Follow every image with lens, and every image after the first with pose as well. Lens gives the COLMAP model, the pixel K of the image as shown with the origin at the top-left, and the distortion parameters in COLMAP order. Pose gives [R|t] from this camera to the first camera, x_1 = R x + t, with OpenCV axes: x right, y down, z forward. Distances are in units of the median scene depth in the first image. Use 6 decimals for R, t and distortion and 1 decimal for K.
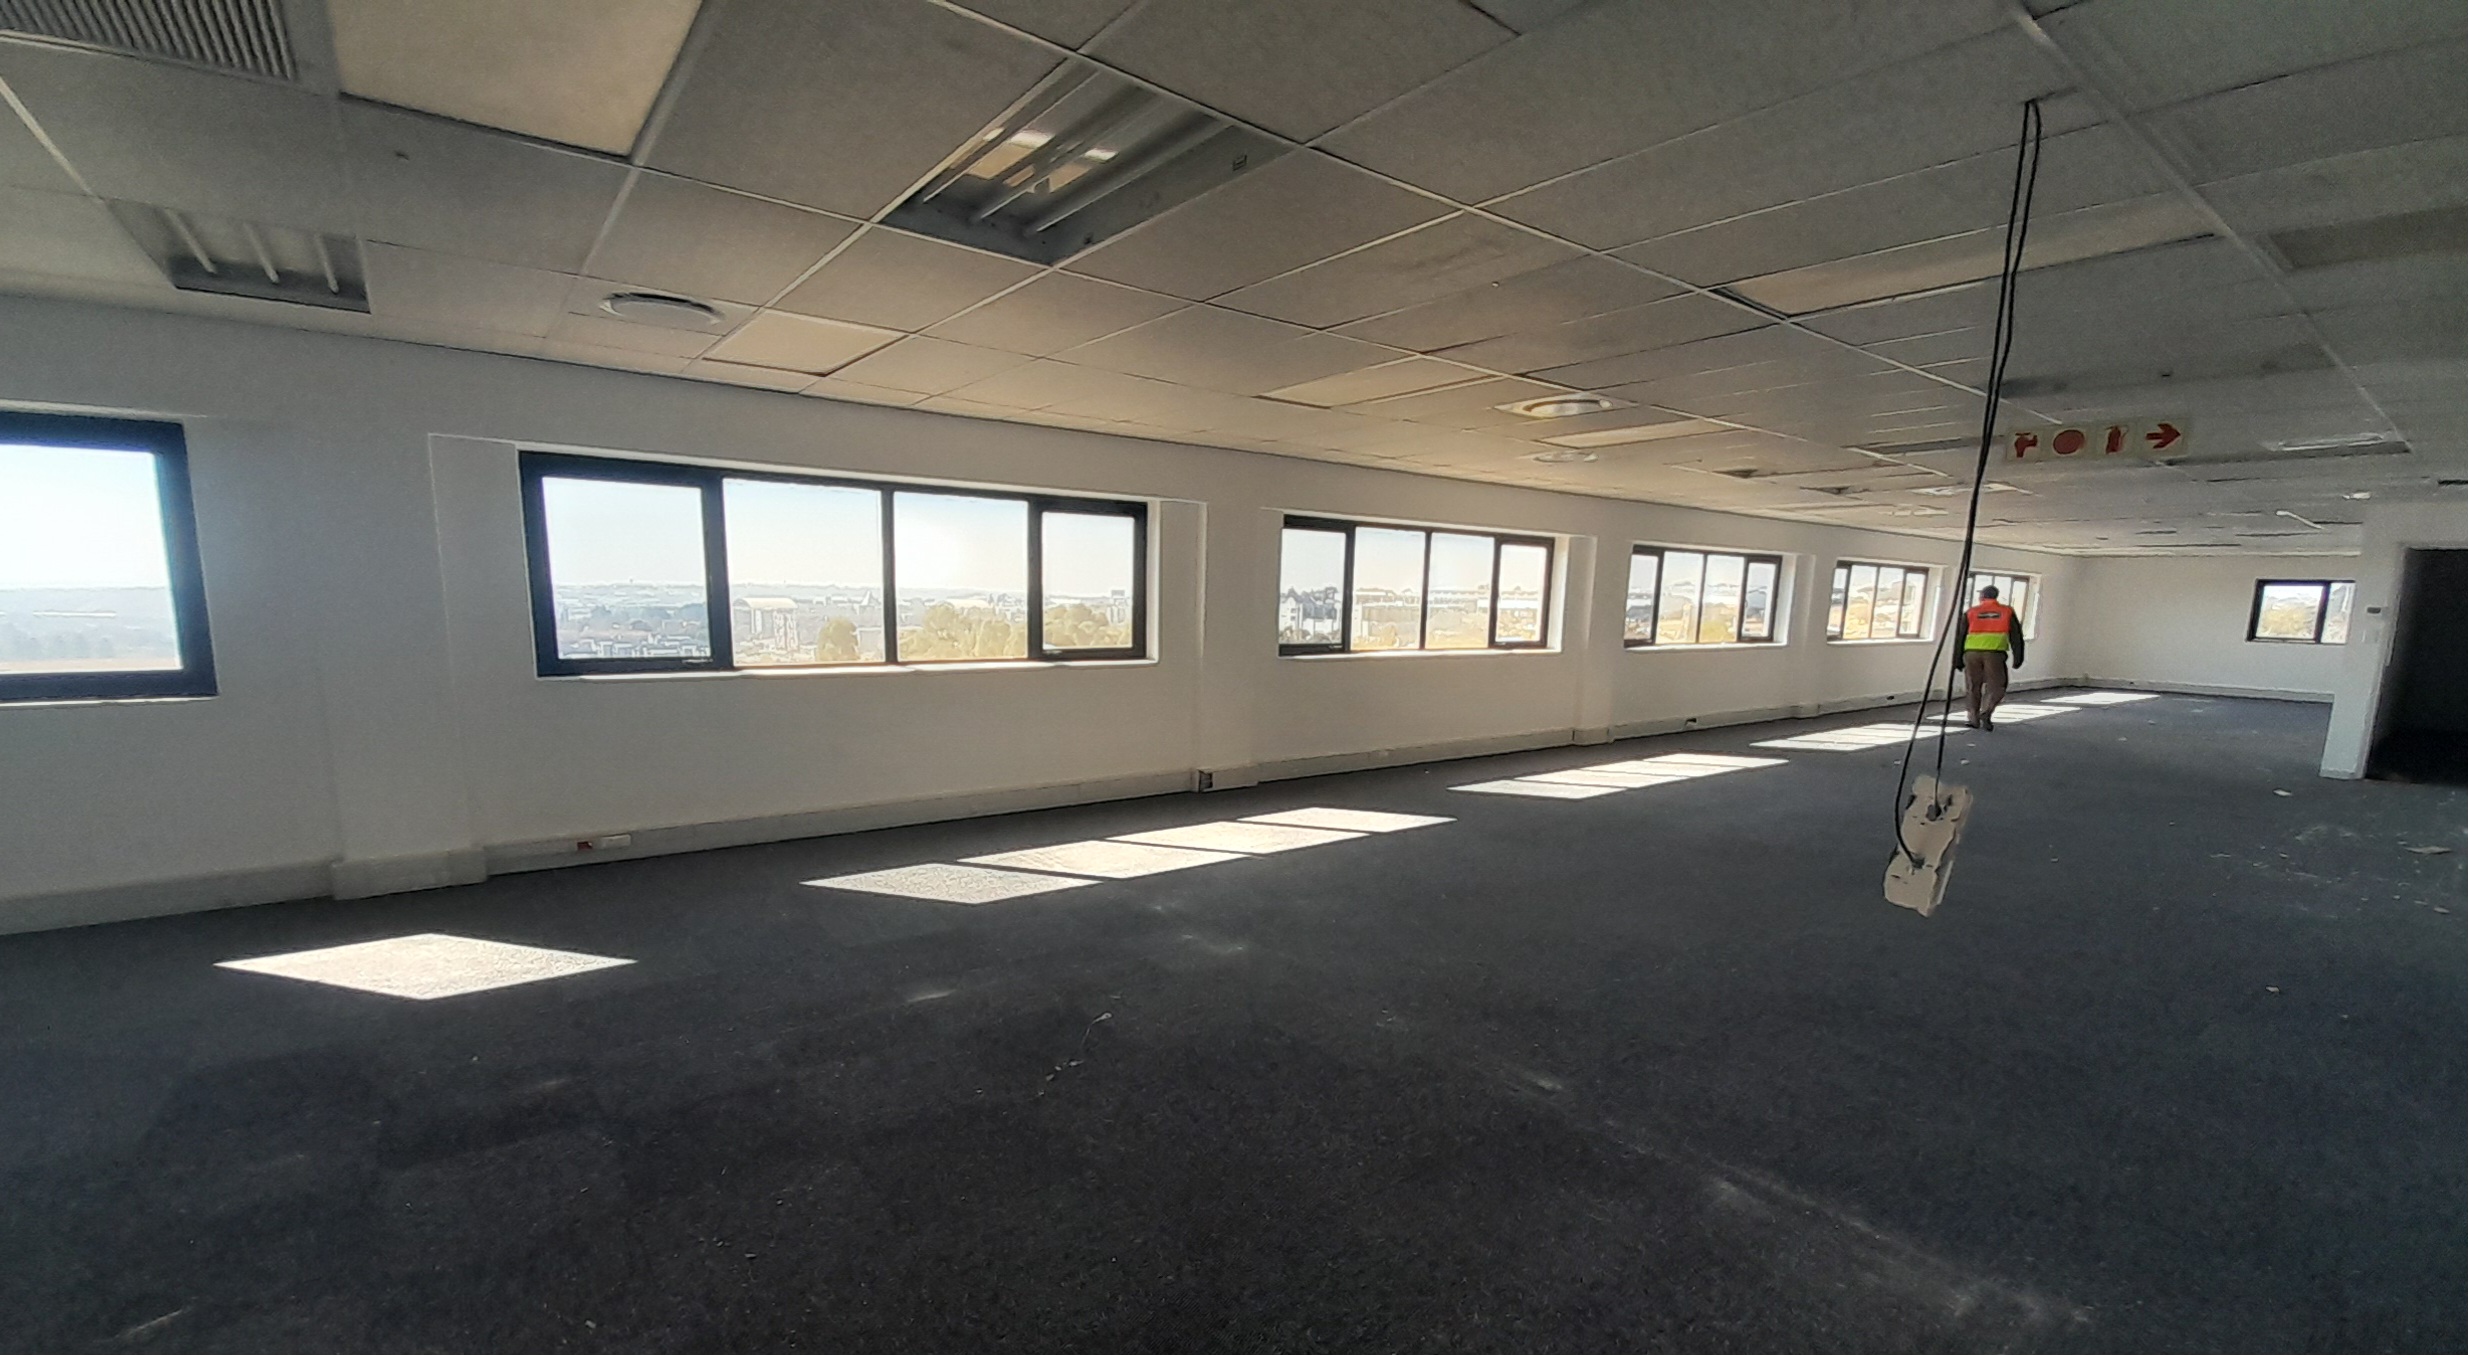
lens RADIAL K [[1012.2, 0, 1187.0], [0, 1012.2, 757.6], [0, 0, 1]] dist [0.006036, -0.009701]
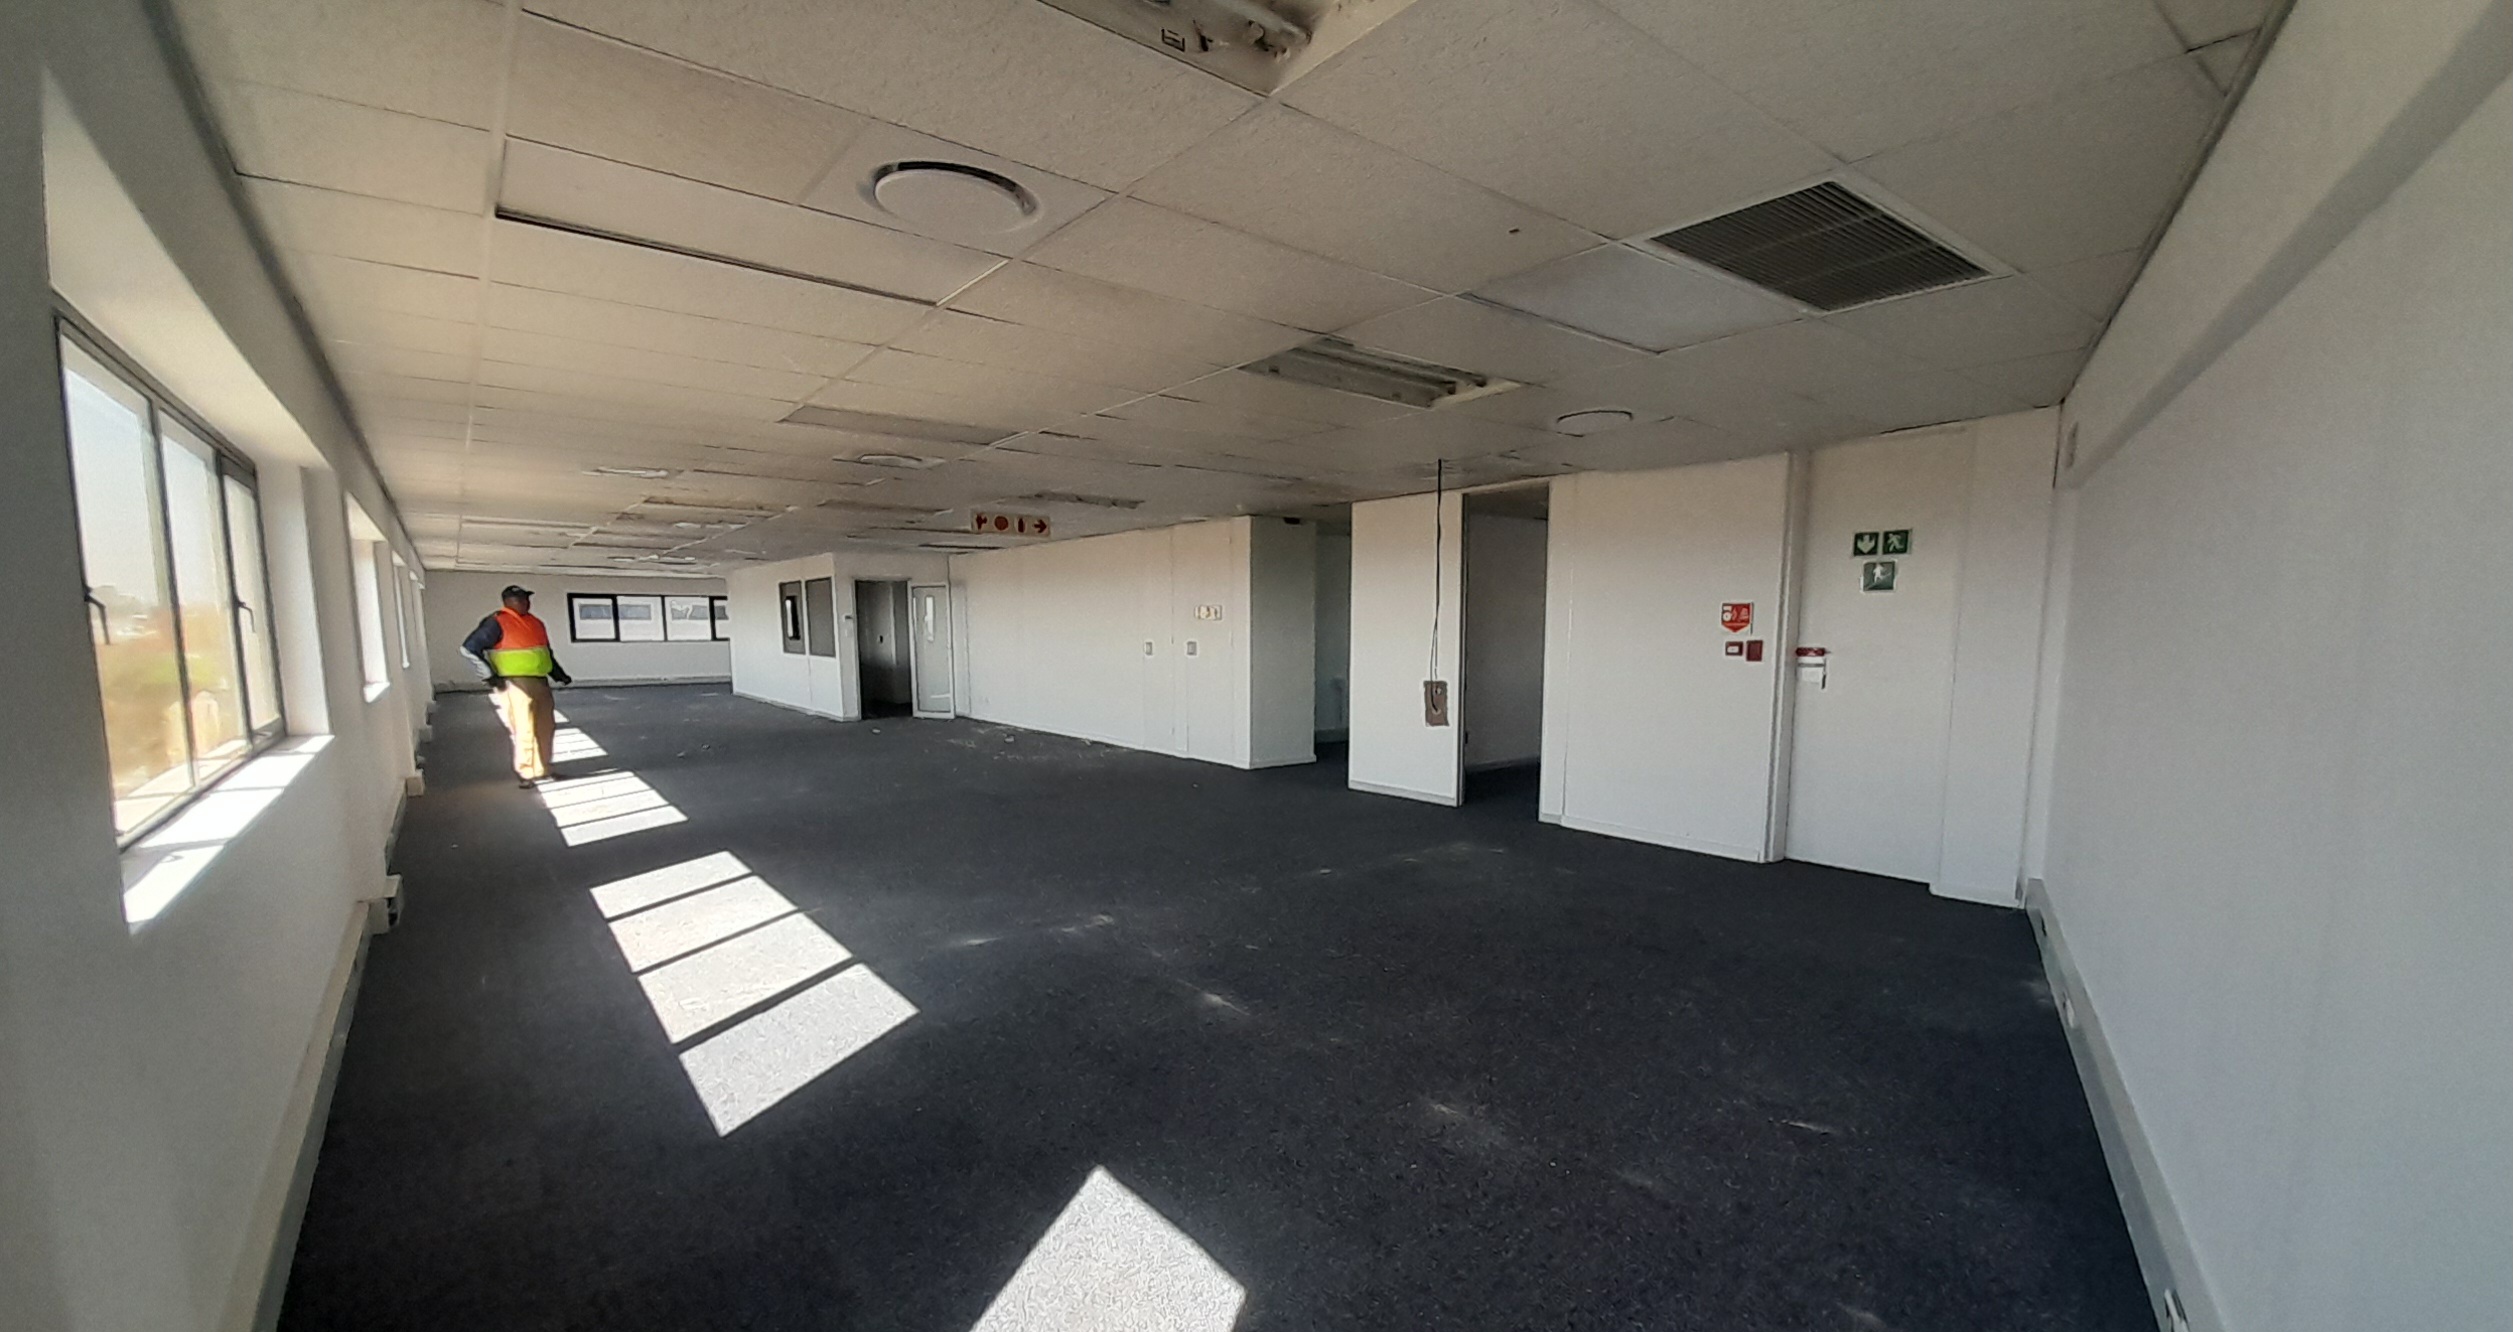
lens RADIAL K [[1020.4, 0, 1278.2], [0, 1020.4, 748.7], [0, 0, 1]] dist [0.007467, -0.009500]
pose [[-0.043617, -0.140670, 0.989095, -0.923339], [0.155891, 0.976952, 0.145817, -0.123250], [-0.986811, 0.160551, -0.020683, 0.653511]]
